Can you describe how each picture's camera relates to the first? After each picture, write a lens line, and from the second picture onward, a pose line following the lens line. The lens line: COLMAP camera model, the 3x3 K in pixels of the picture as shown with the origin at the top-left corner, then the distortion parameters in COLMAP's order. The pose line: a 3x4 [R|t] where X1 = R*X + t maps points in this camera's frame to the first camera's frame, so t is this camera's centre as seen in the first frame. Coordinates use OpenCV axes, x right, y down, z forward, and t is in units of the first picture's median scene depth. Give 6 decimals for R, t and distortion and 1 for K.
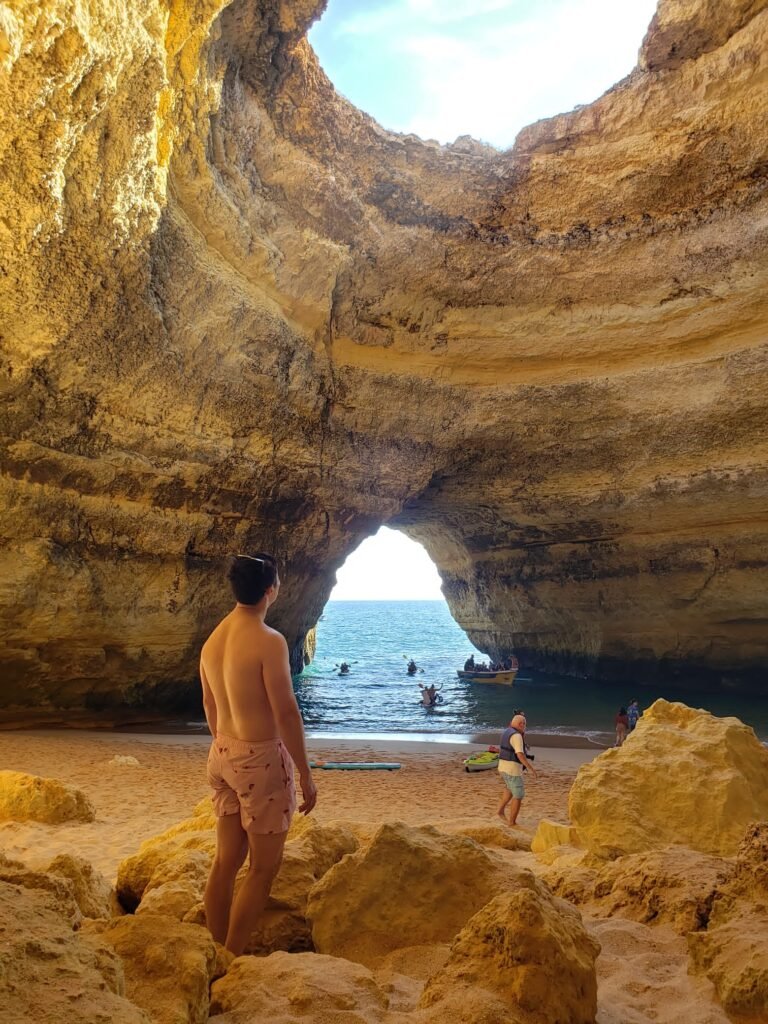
lens RADIAL K [[803.2, 0, 384.0], [0, 803.2, 512.0], [0, 0, 1]] dist [0.195882, -0.040395]
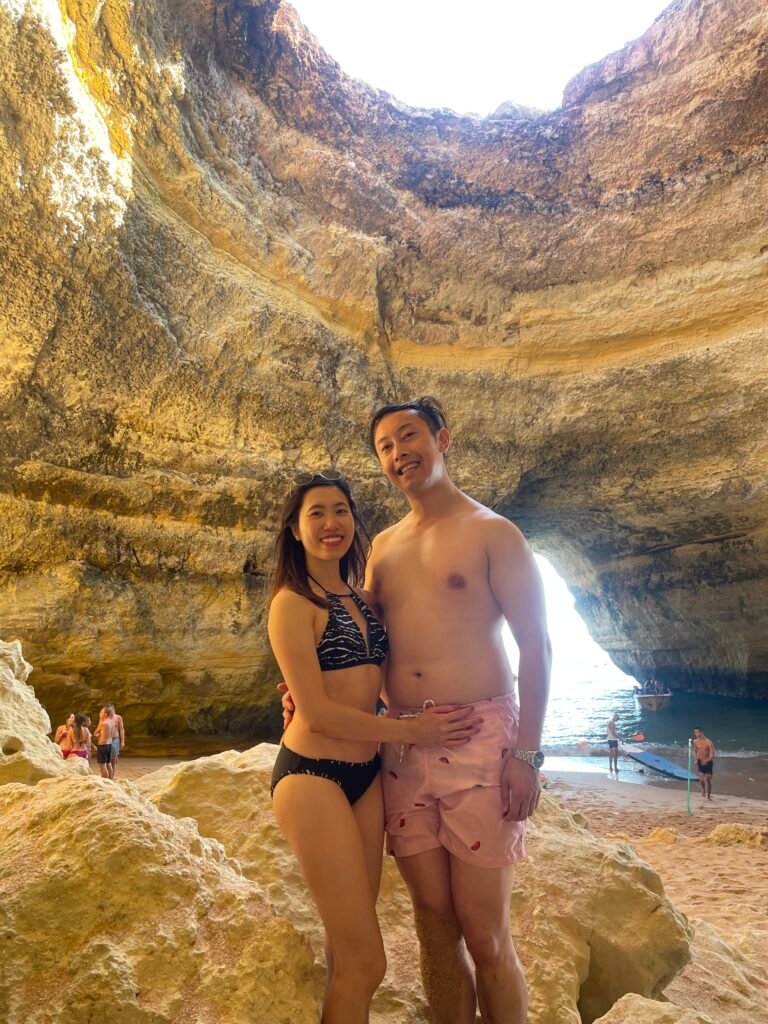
lens RADIAL K [[803.2, 0, 384.0], [0, 803.2, 512.0], [0, 0, 1]] dist [0.195882, -0.040395]
pose [[0.978318, -0.073598, -0.193591, 0.113247], [0.066411, 0.996850, -0.043366, 0.031794], [0.196173, 0.029569, 0.980123, 0.080906]]
